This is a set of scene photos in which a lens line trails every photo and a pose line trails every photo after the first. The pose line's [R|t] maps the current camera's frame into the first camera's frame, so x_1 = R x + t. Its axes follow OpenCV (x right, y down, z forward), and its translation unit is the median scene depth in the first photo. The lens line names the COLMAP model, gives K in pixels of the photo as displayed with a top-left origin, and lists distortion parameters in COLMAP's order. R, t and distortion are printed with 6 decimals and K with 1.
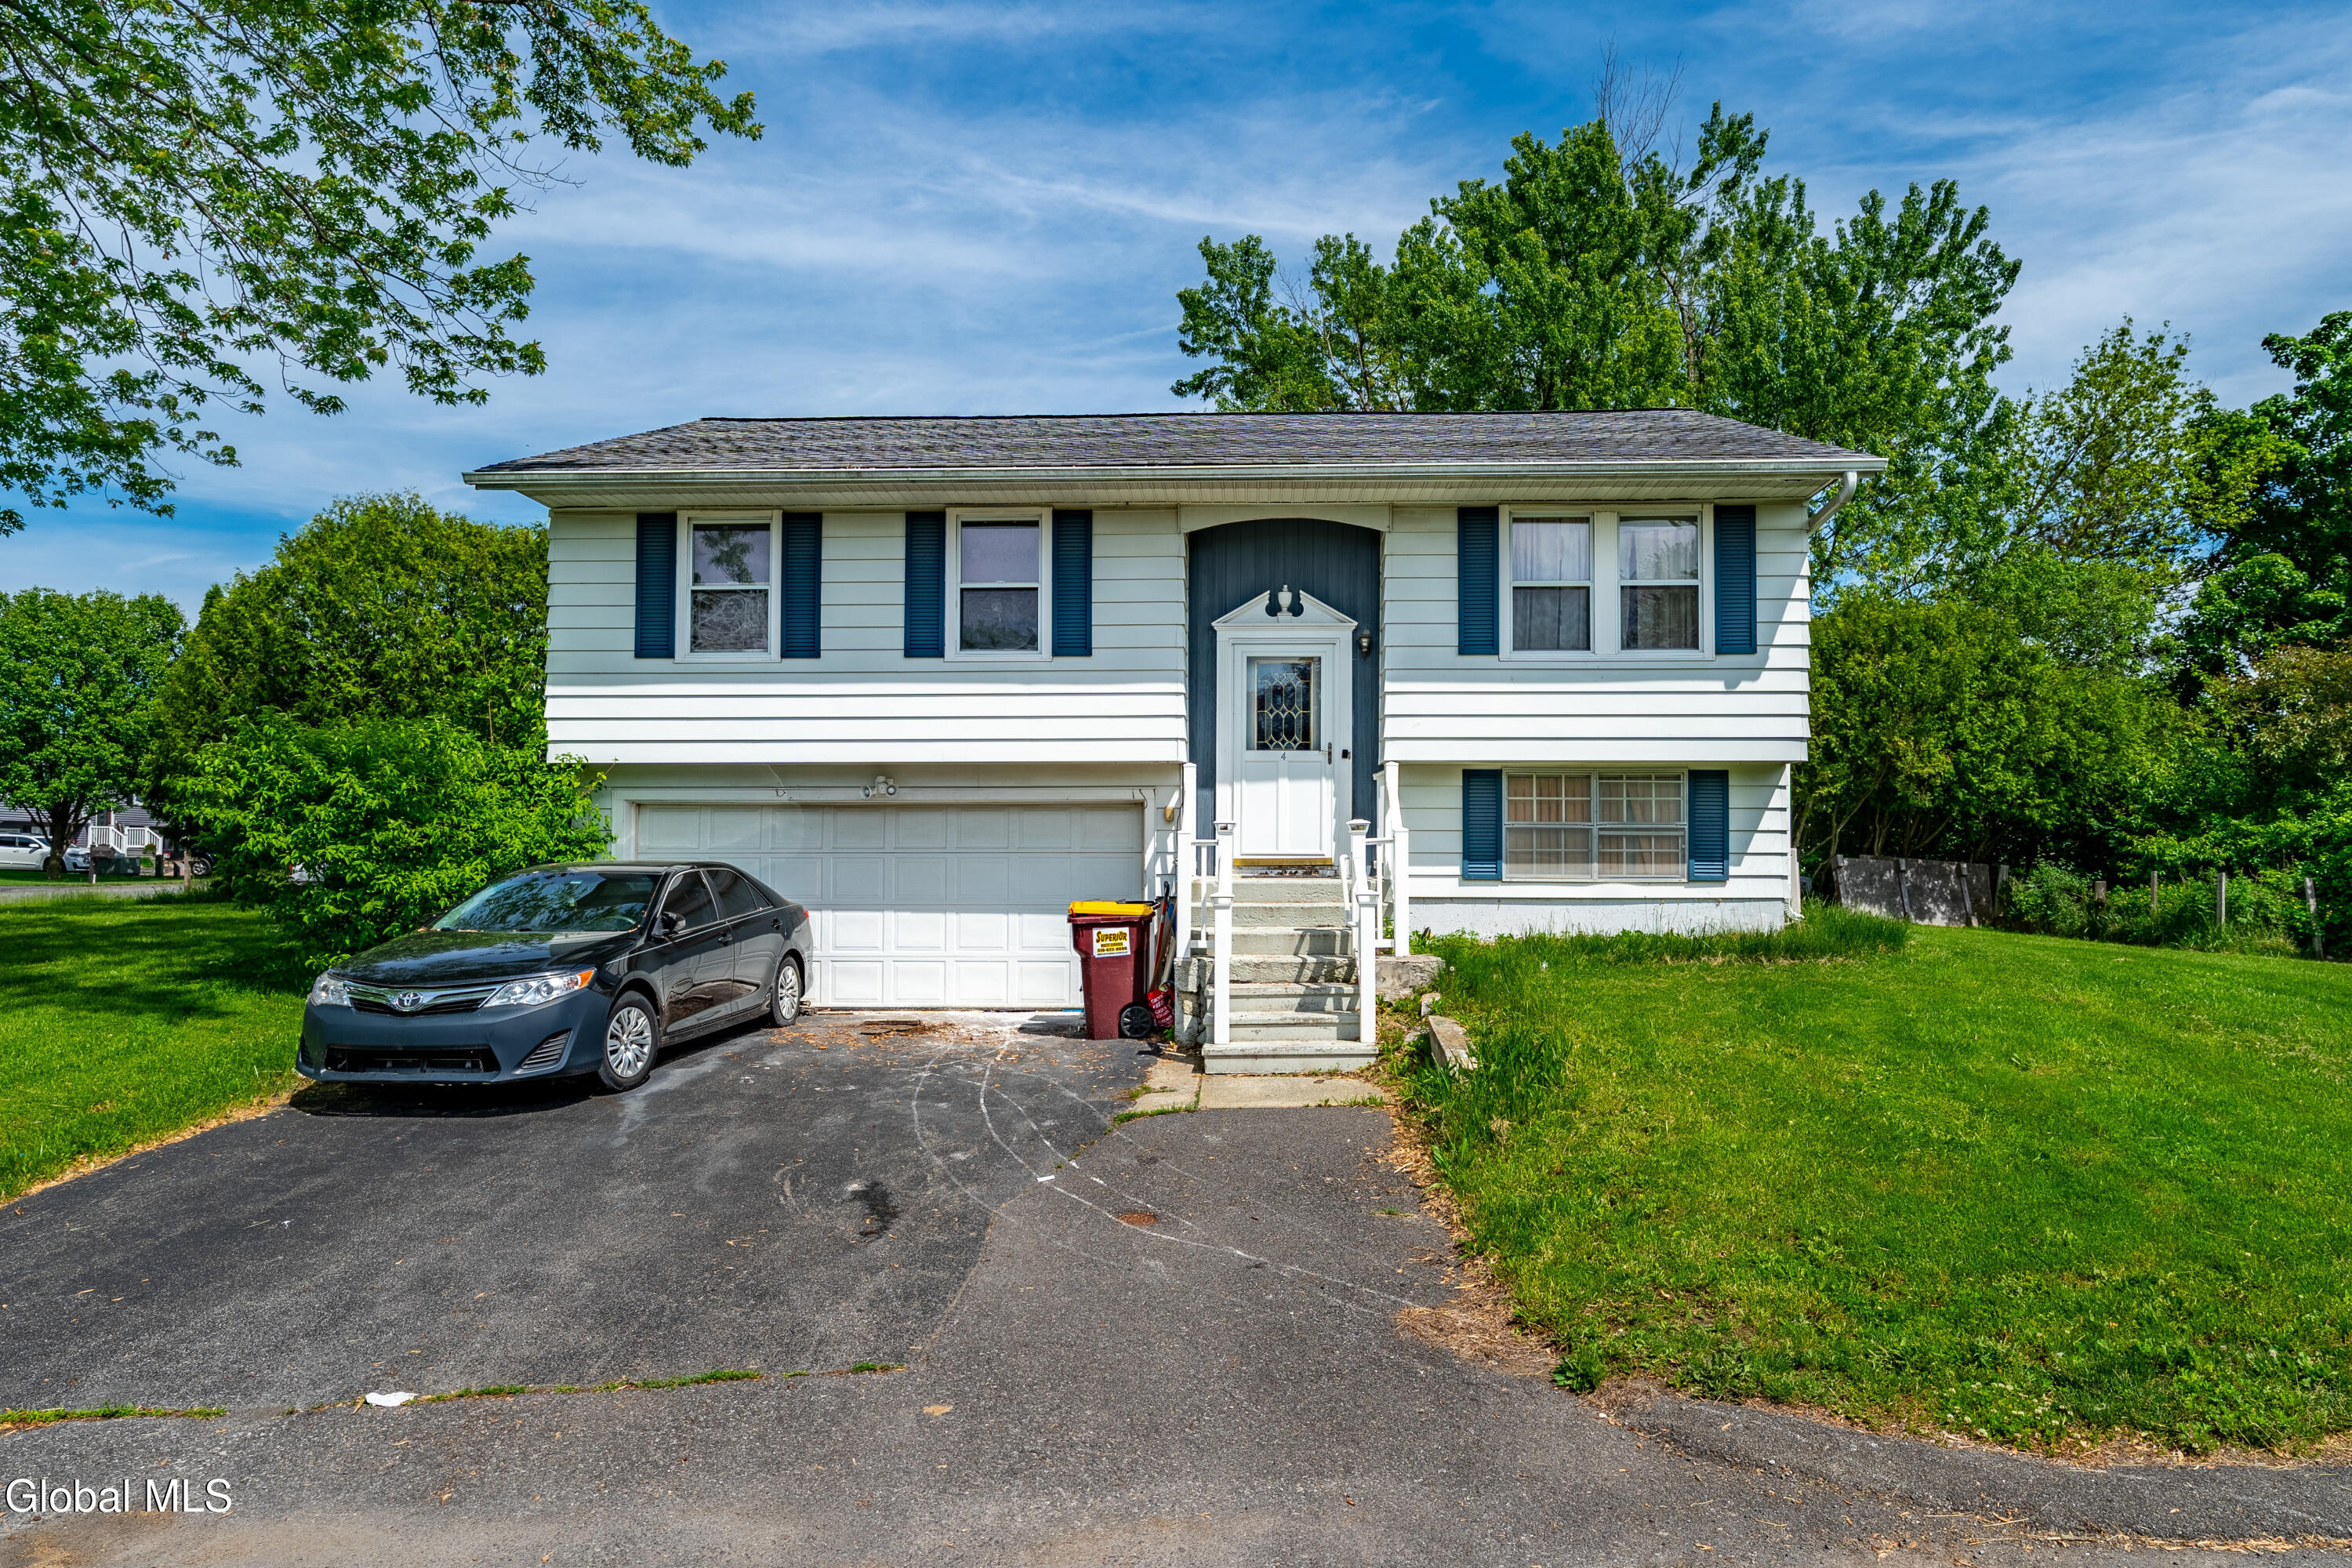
lens RADIAL K [[1399.0, 0, 1190.1], [0, 1399.0, 852.1], [0, 0, 1]] dist [0.005879, -0.002218]
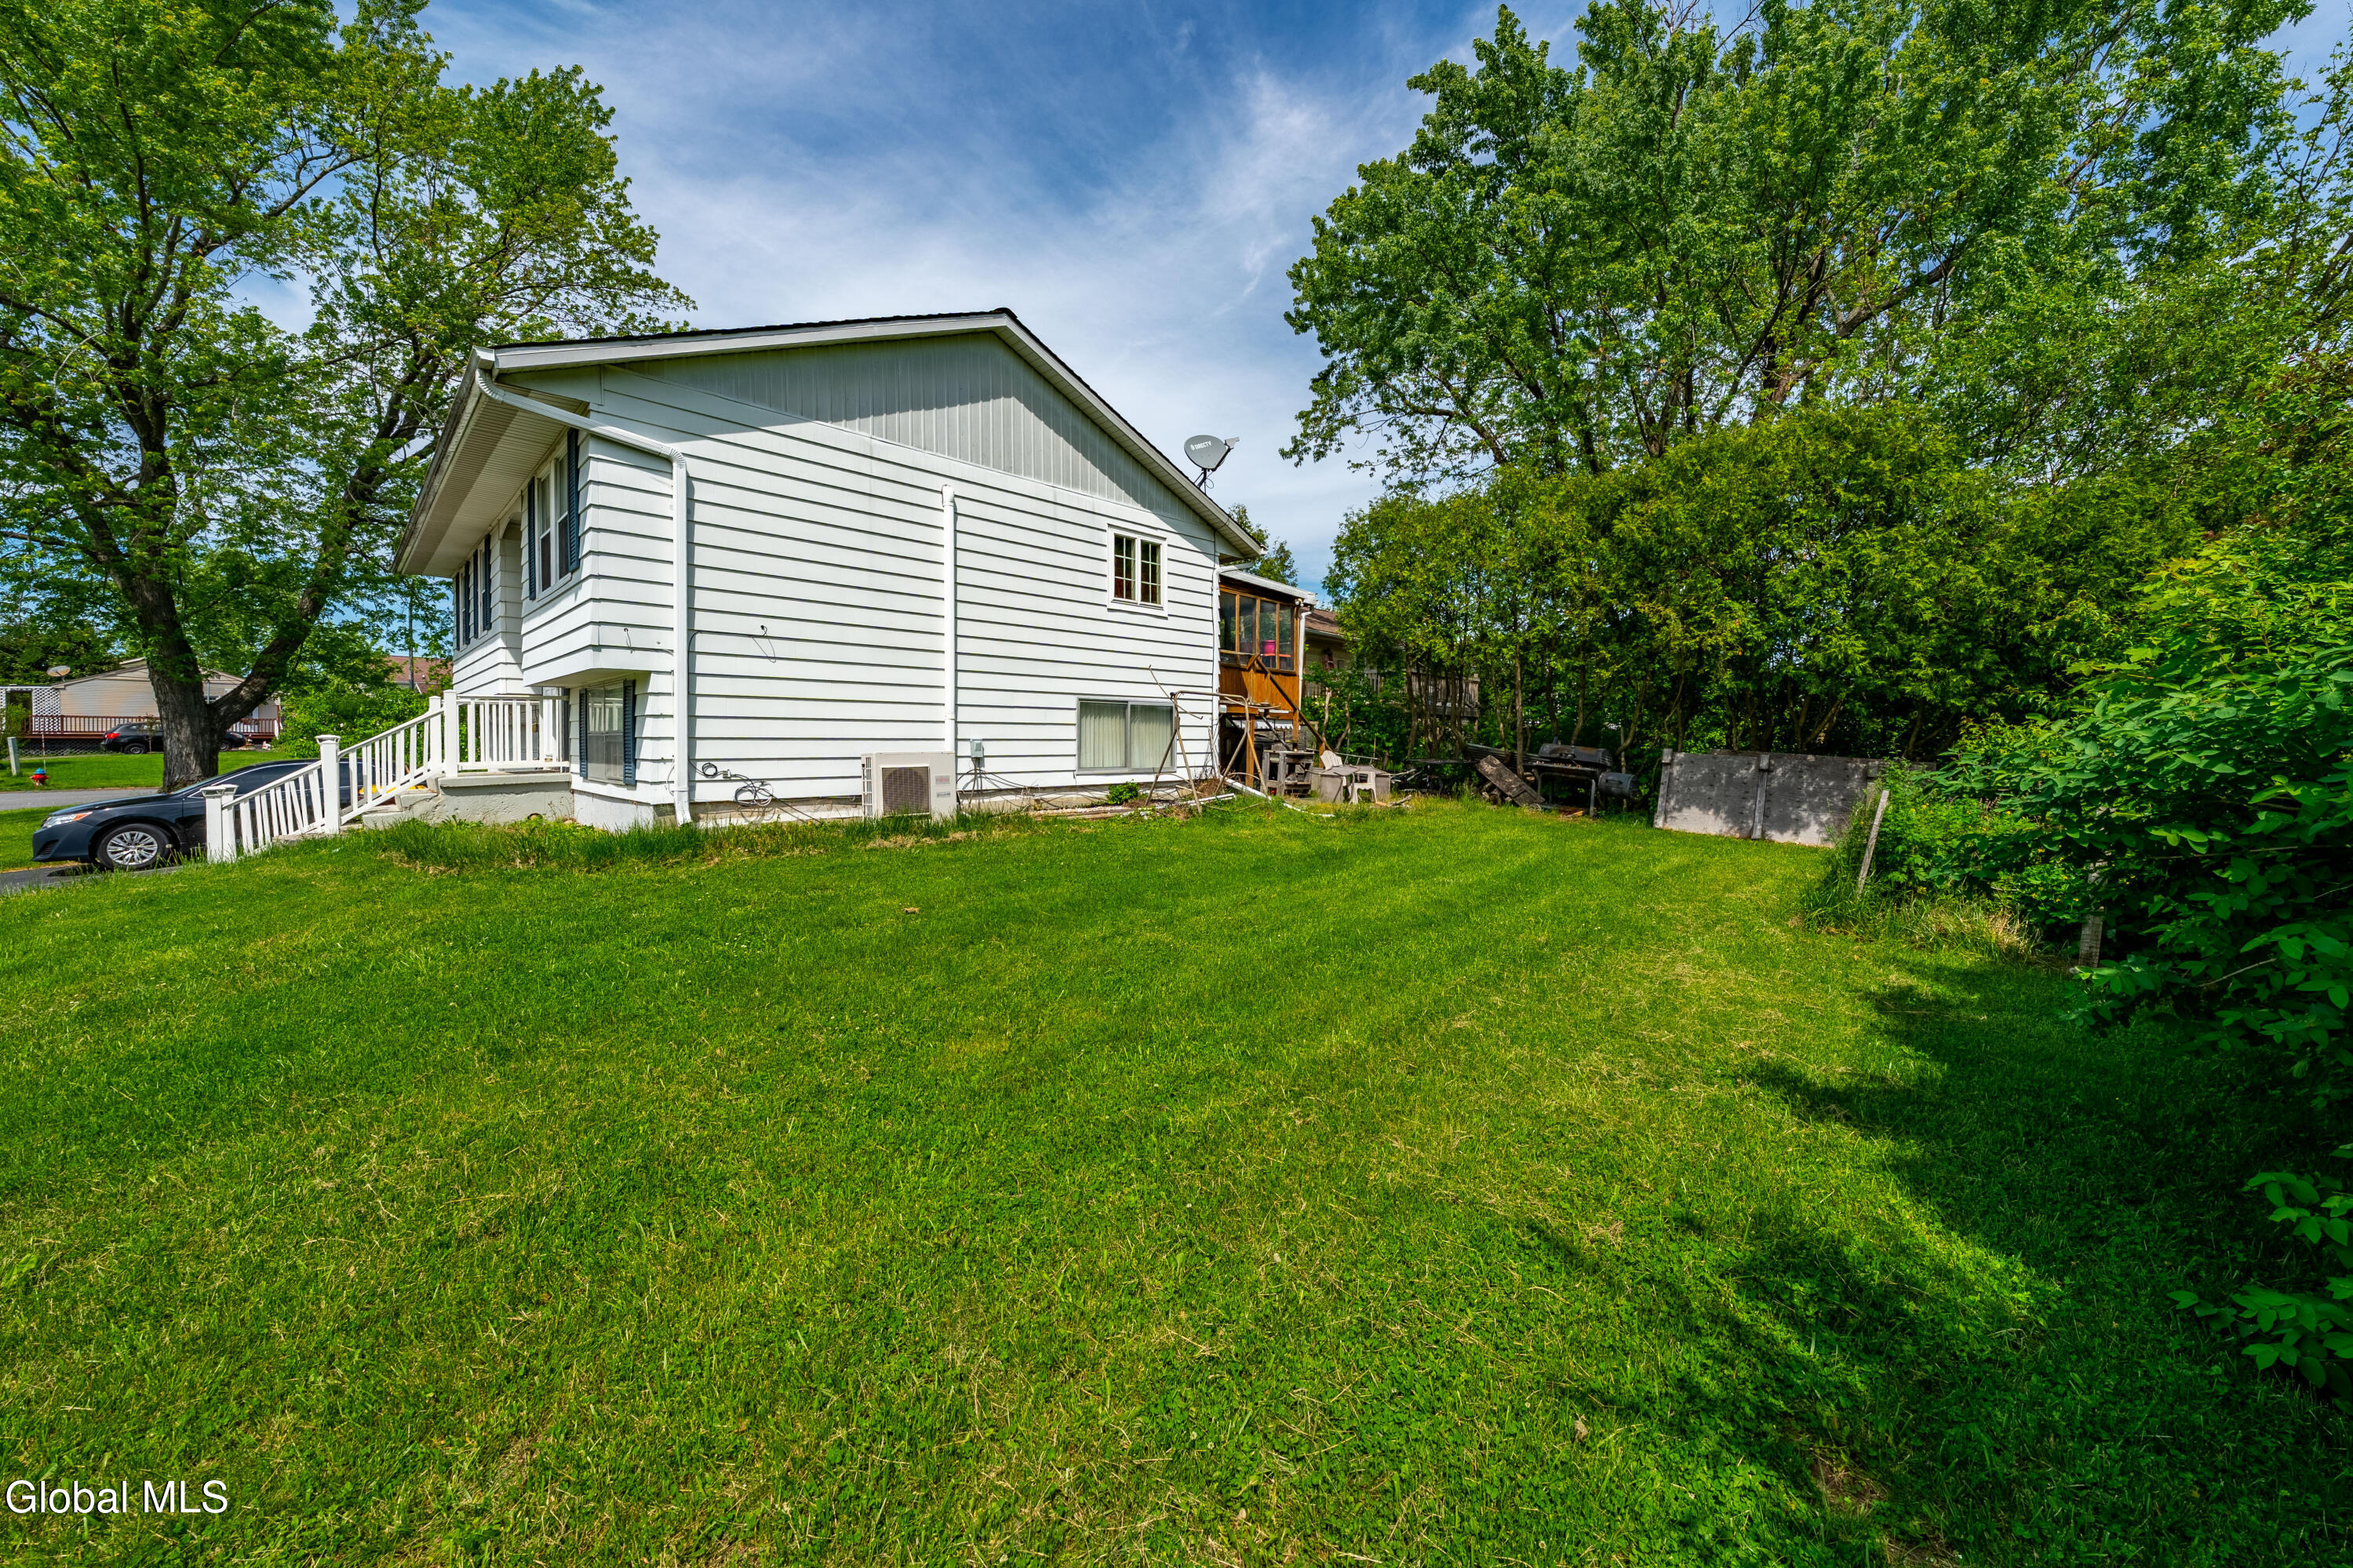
lens RADIAL K [[857.3, 0, 1155.5], [0, 857.3, 760.3], [0, 0, 1]] dist [-0.000395, 0.000024]
pose [[0.724136, 0.013577, -0.689524, 1.107300], [0.006317, 0.999634, 0.026317, -0.012689], [0.689629, -0.023412, 0.723785, 0.795522]]
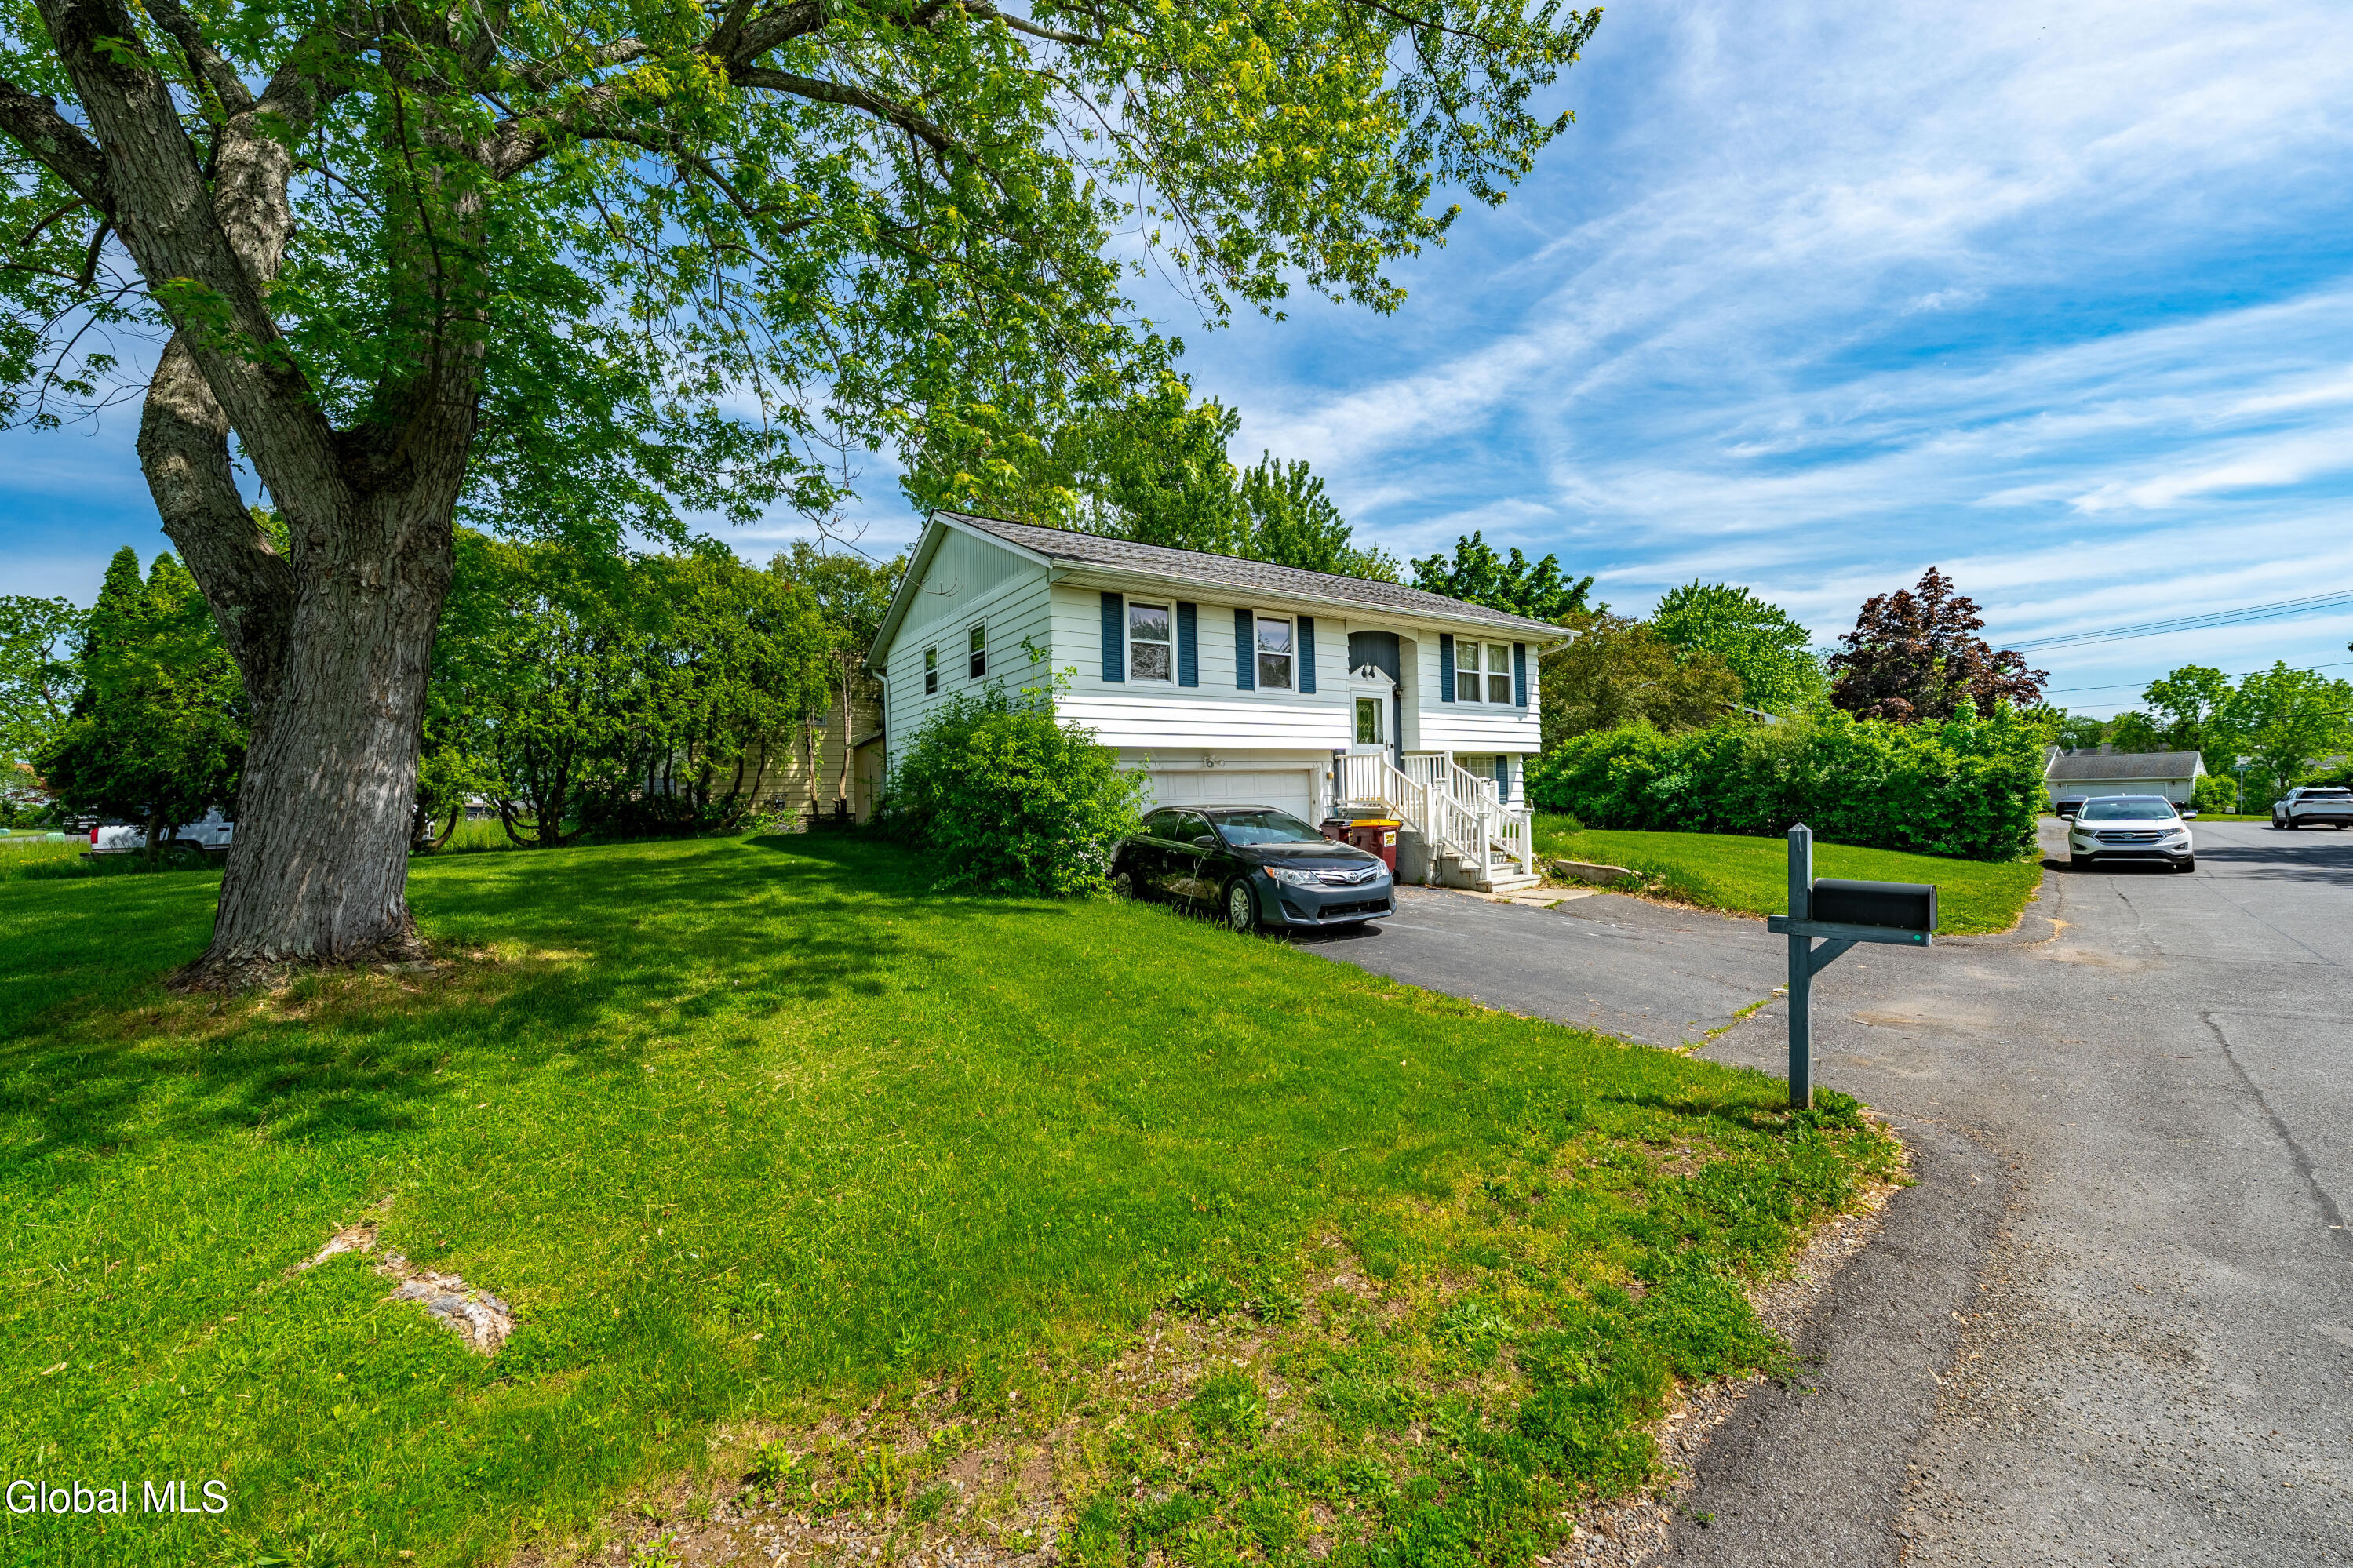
lens RADIAL K [[934.7, 0, 1166.9], [0, 934.7, 795.2], [0, 0, 1]] dist [0.002297, 0.000134]
pose [[0.802337, -0.018217, 0.596593, -0.990106], [0.020456, 0.999786, 0.003017, -0.008450], [-0.596521, 0.009783, 0.802538, 0.090805]]
